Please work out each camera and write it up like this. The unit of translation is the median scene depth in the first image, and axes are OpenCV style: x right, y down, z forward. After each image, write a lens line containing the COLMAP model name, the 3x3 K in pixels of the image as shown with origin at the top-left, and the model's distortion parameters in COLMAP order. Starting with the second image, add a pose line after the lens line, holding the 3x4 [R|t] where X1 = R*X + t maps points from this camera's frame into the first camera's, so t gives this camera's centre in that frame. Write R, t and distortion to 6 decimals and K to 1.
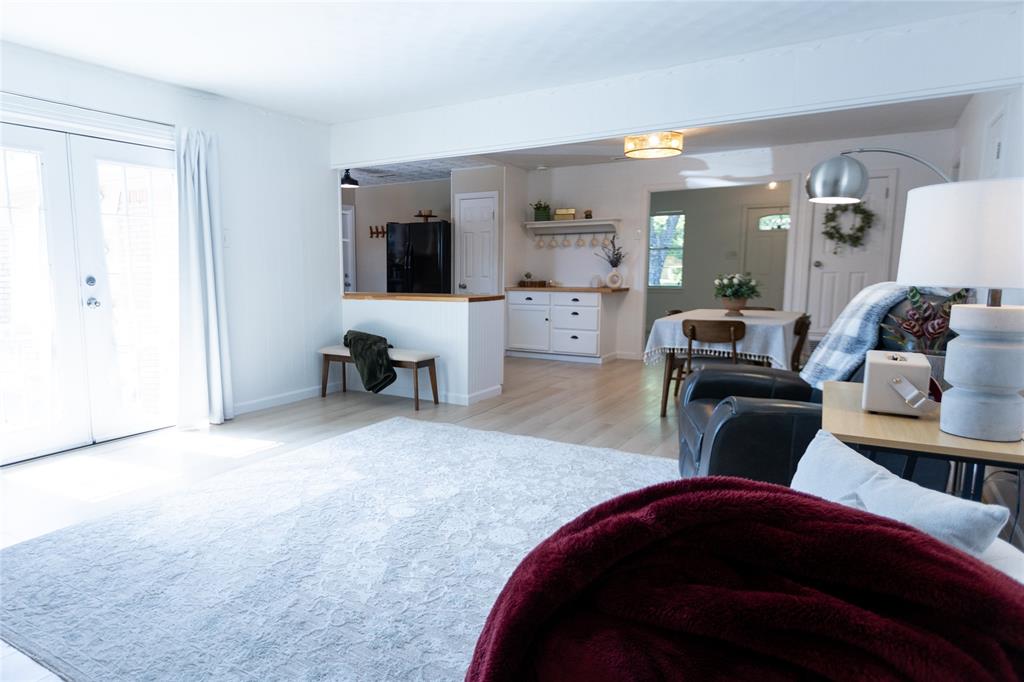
lens RADIAL K [[578.5, 0, 510.3], [0, 578.5, 339.8], [0, 0, 1]] dist [0.002228, 0.000109]
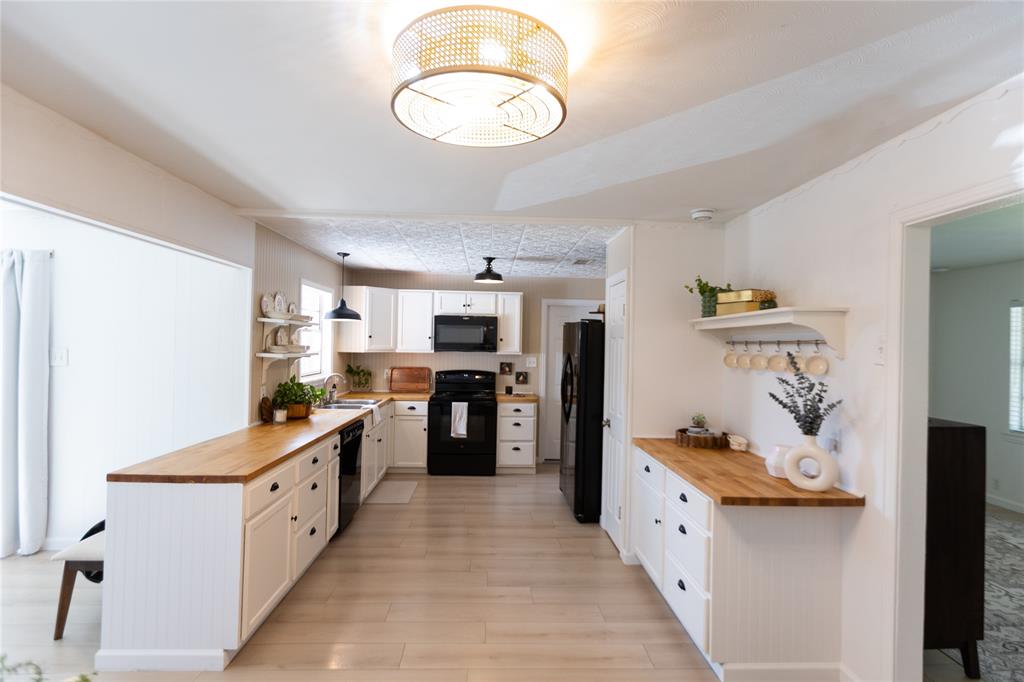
lens RADIAL K [[549.6, 0, 510.5], [0, 549.6, 337.8], [0, 0, 1]] dist [0.002146, 0.000644]
pose [[0.553408, -0.000516, -0.832910, 0.363639], [-0.134029, 0.986913, -0.089664, -0.127087], [0.822055, 0.161255, 0.546097, 0.625610]]
